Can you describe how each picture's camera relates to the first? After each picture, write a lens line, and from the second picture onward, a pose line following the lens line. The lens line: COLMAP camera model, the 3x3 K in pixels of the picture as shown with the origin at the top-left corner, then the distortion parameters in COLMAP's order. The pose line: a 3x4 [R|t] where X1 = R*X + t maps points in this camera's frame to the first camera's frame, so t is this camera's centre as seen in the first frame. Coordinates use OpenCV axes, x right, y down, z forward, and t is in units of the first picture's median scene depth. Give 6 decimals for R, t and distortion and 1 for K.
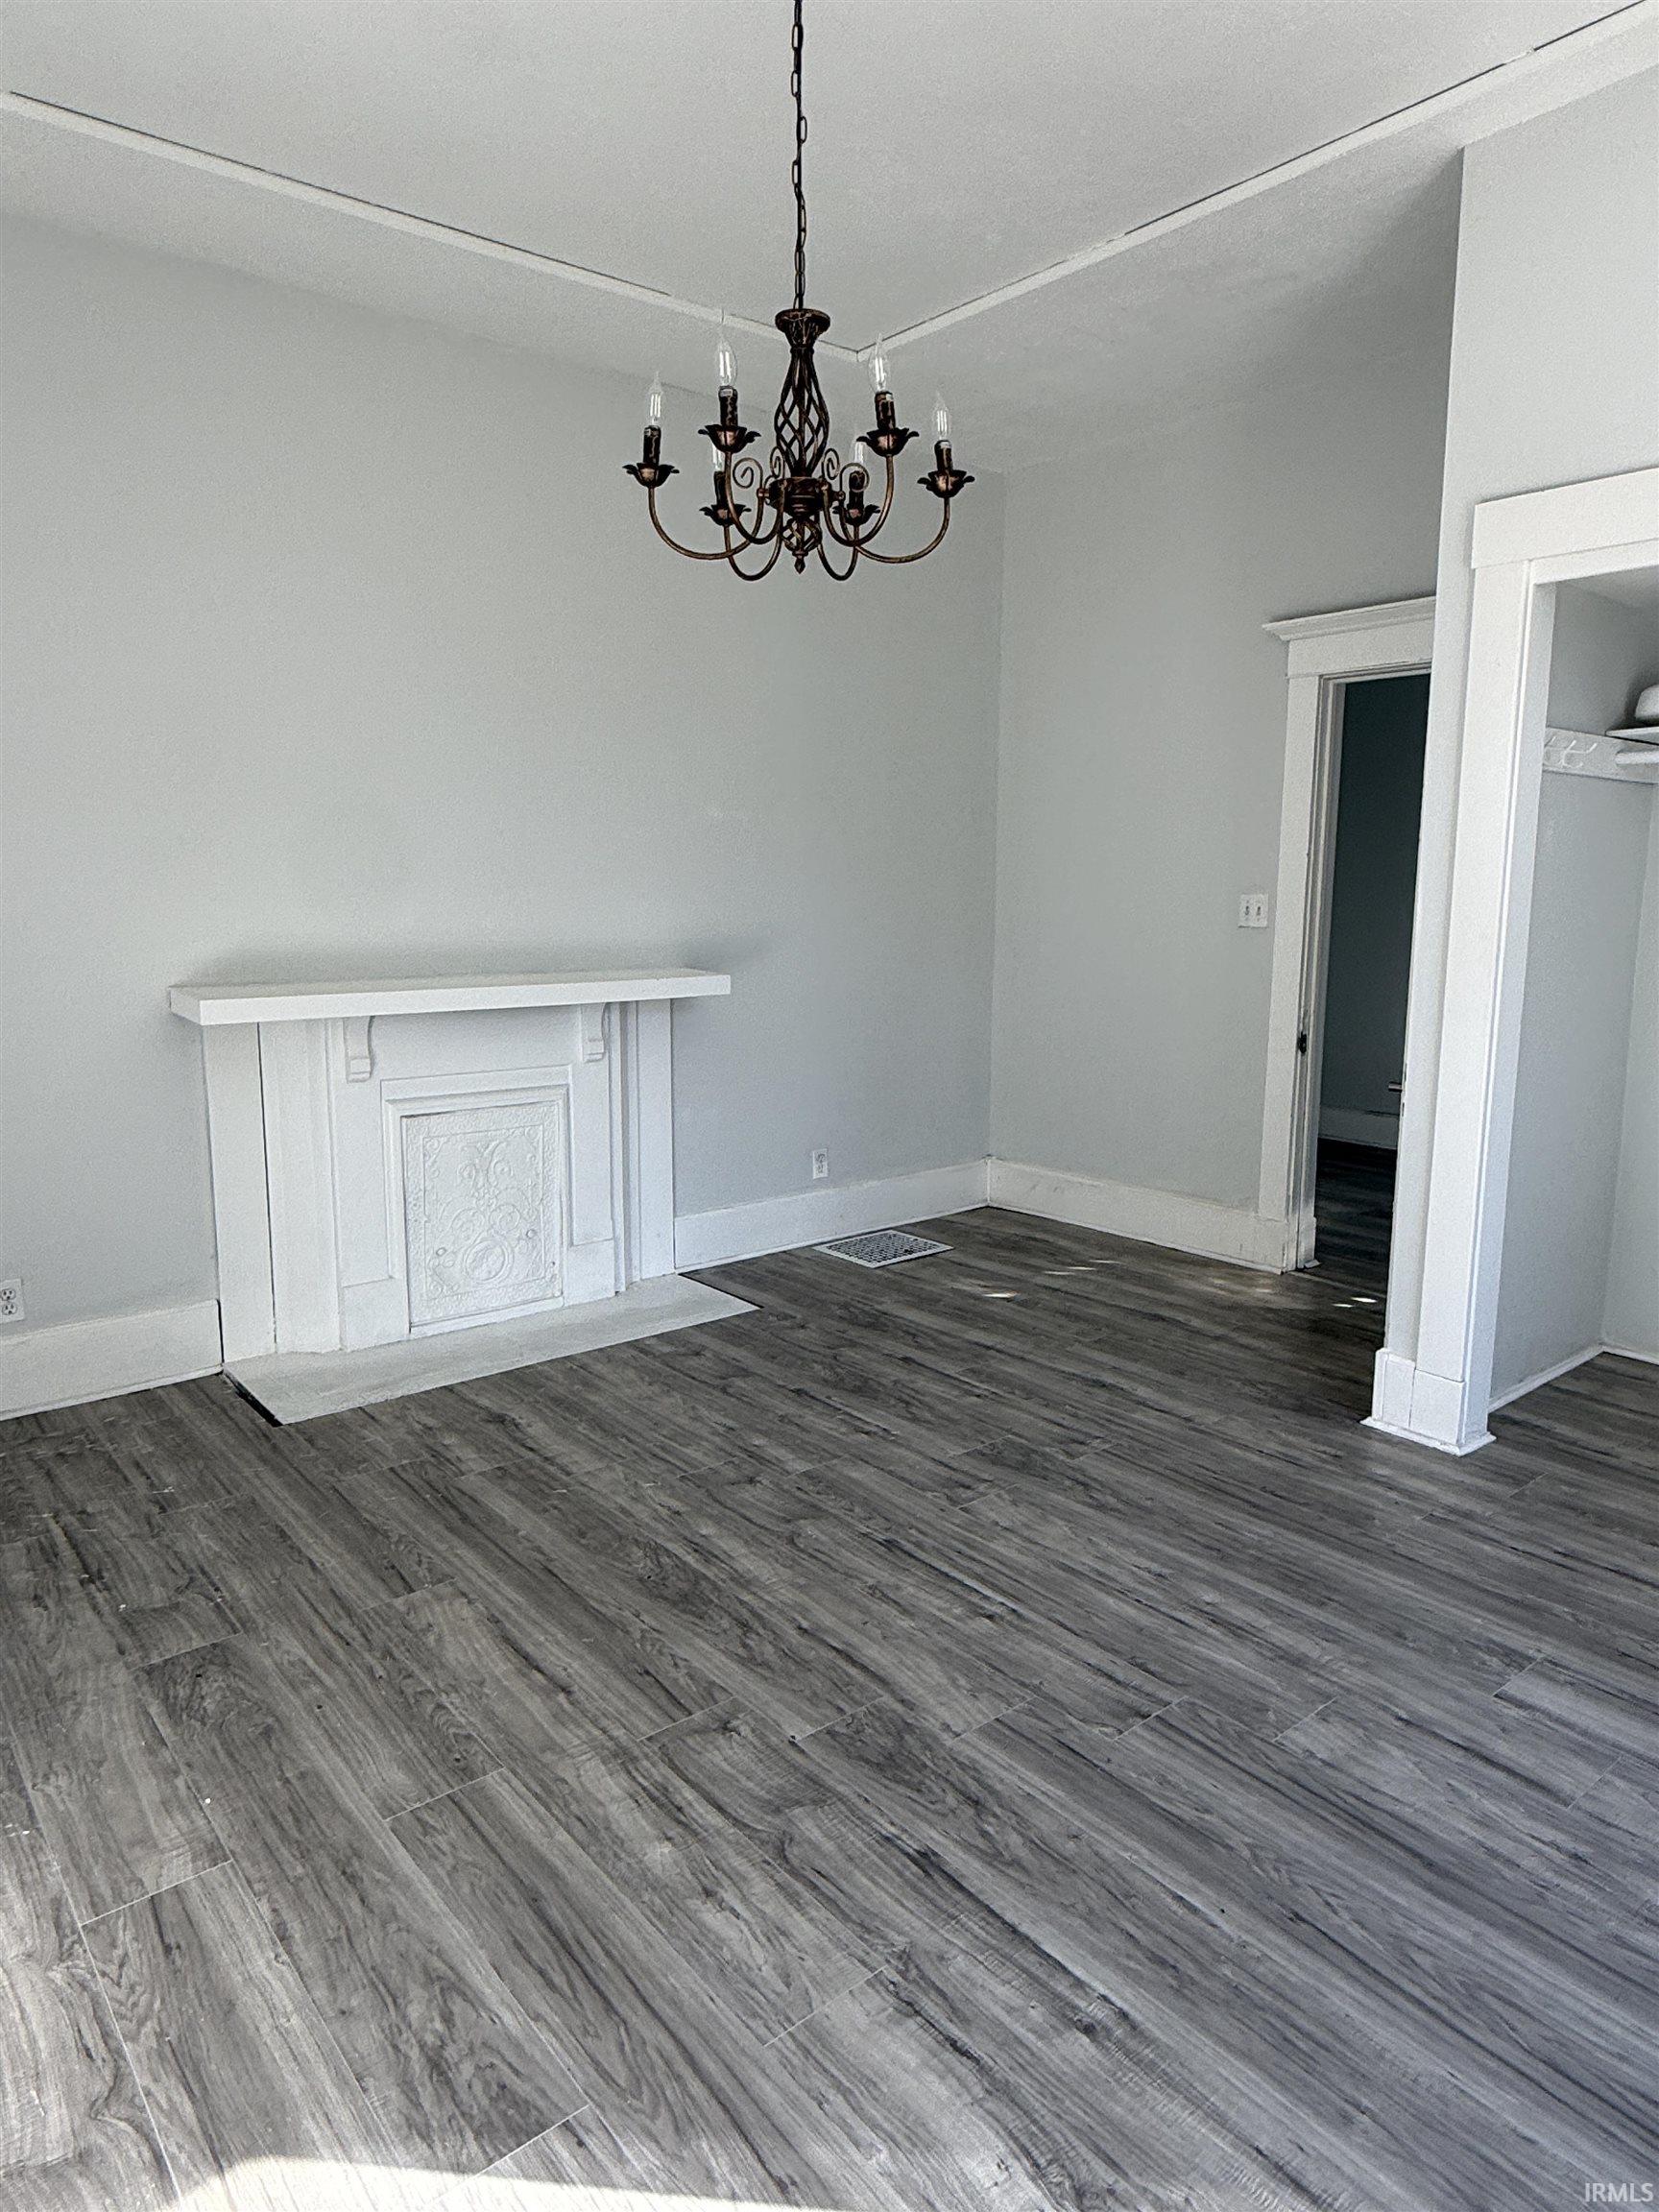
lens RADIAL K [[1376.0, 0, 823.6], [0, 1376.0, 1104.1], [0, 0, 1]] dist [0.004151, 0.001816]
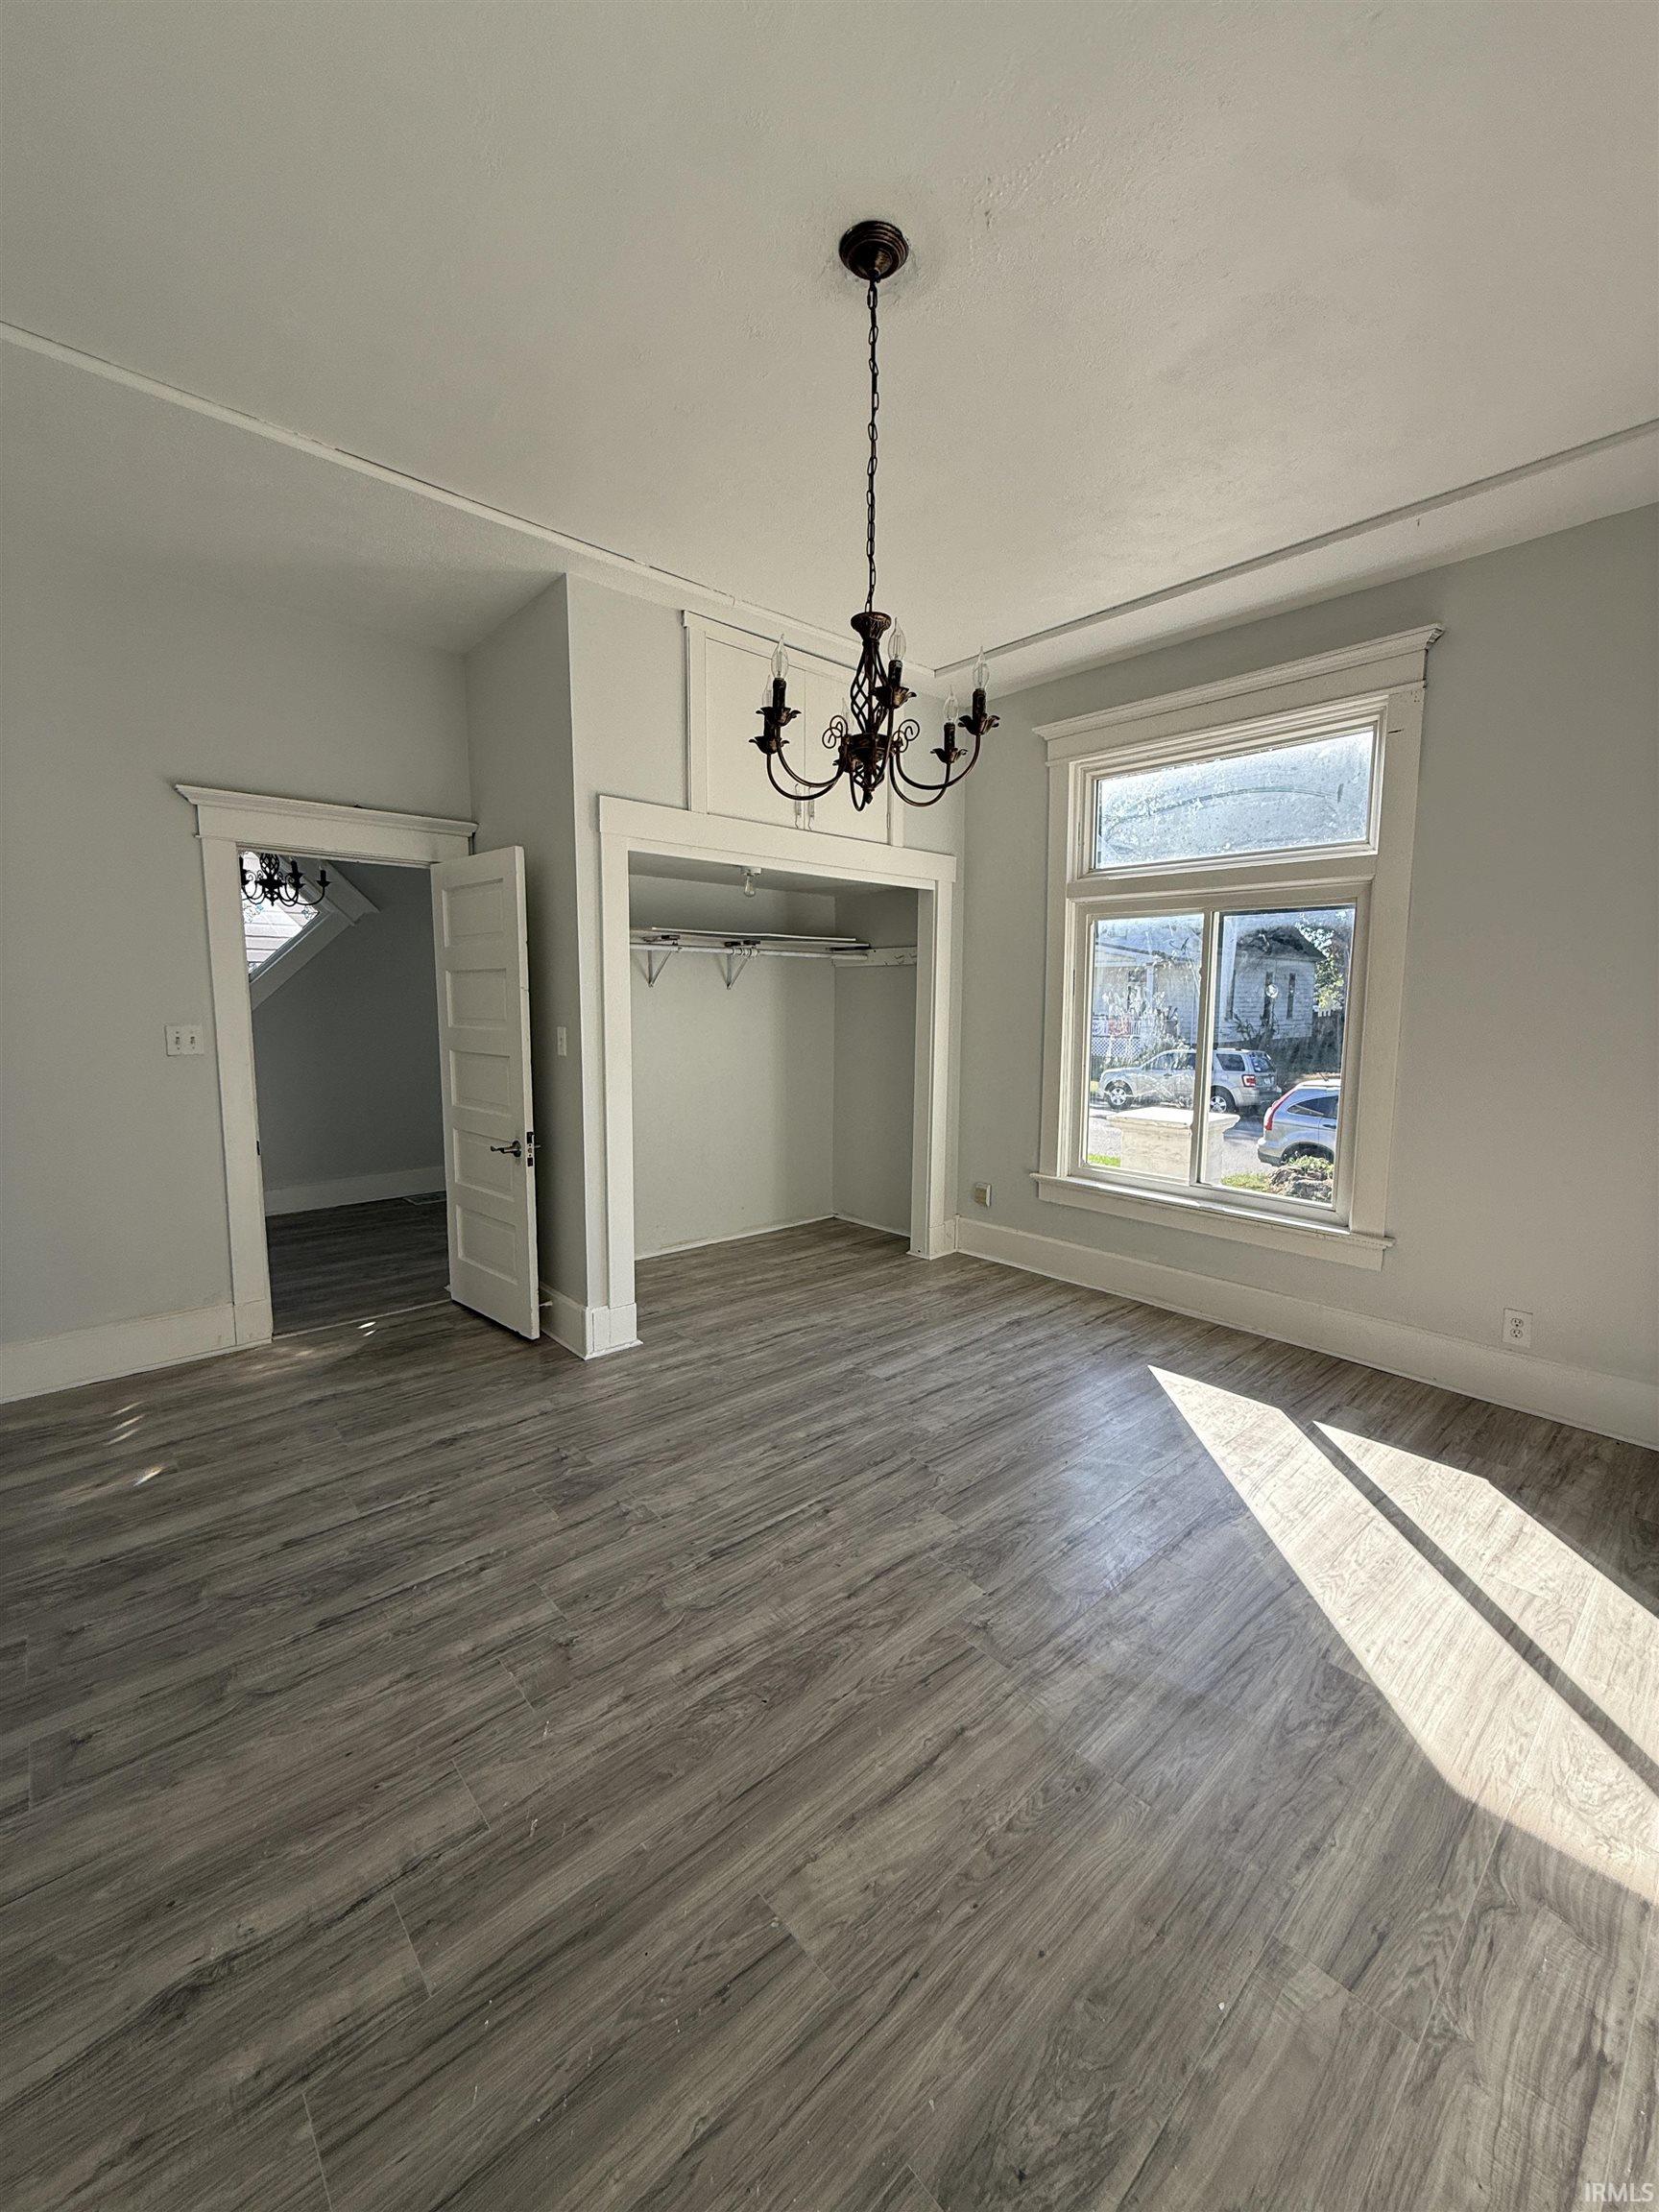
lens RADIAL K [[887.5, 0, 825.5], [0, 887.5, 1101.0], [0, 0, 1]] dist [-0.000434, 0.000923]
pose [[-0.051102, -0.117294, 0.991782, -0.818379], [0.157174, 0.979759, 0.123970, -0.192014], [-0.986248, 0.162217, -0.031632, 1.003887]]
